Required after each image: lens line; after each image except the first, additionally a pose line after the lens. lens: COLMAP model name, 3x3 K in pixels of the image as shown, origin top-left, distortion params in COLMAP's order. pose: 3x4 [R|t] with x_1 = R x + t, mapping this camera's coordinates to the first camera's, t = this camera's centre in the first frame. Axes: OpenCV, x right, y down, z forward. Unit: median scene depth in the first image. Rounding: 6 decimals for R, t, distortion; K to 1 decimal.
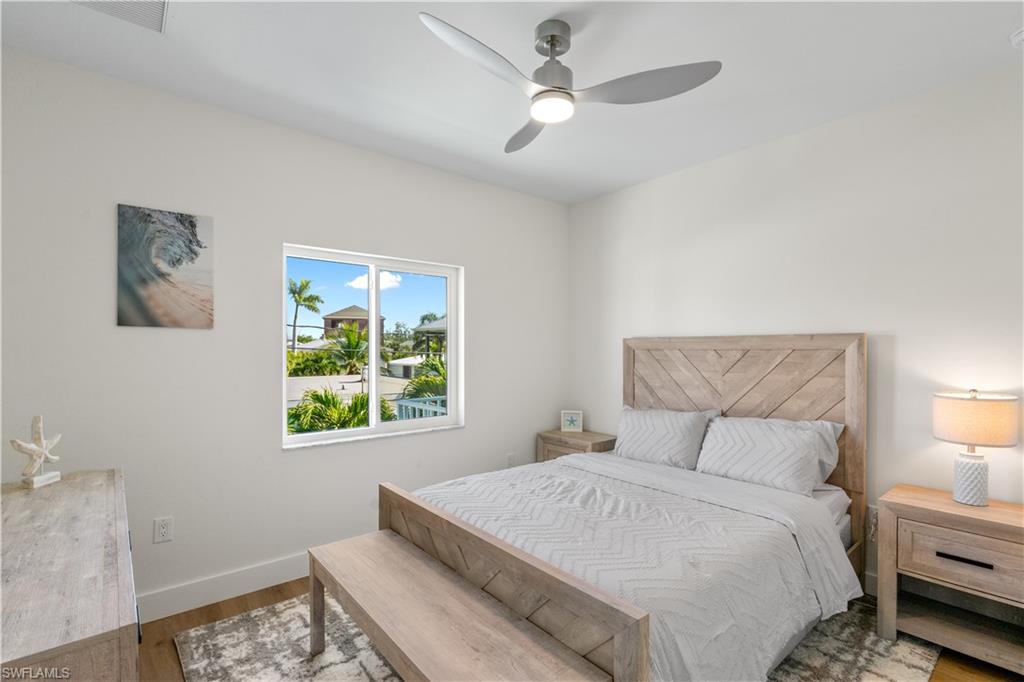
lens RADIAL K [[472.4, 0, 506.7], [0, 472.4, 354.2], [0, 0, 1]] dist [0.028789, 0.000308]
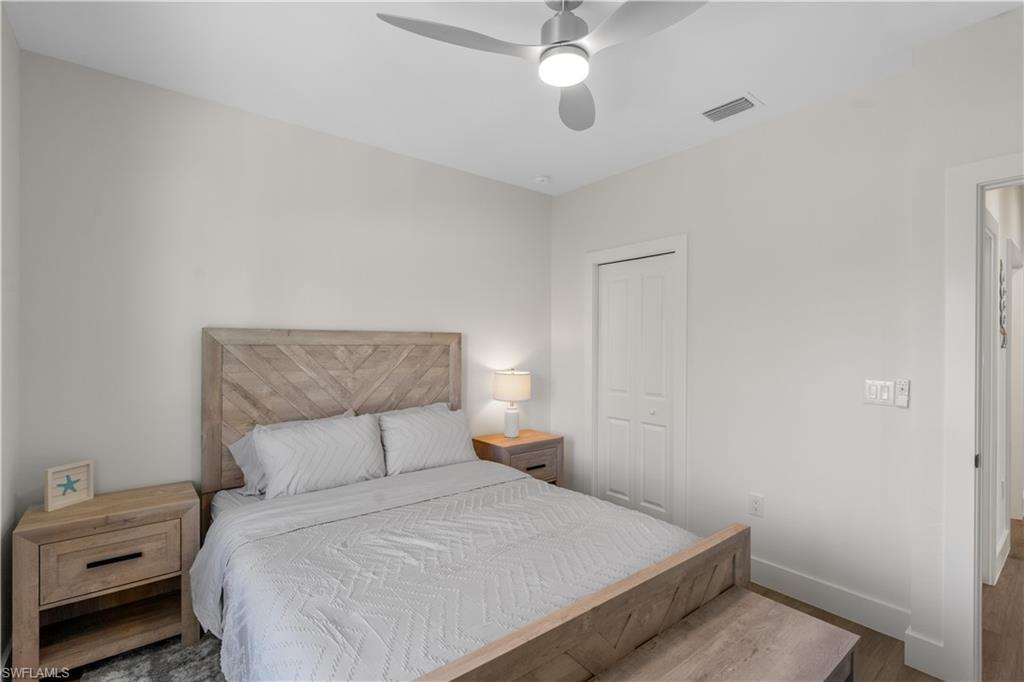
lens RADIAL K [[470.3, 0, 515.2], [0, 470.3, 343.3], [0, 0, 1]] dist [-0.001431, 0.000365]
pose [[0.016061, 0.001610, 0.999870, -0.775098], [0.006513, 0.999977, -0.001714, -0.015571], [-0.999850, 0.006540, 0.016050, 1.091769]]
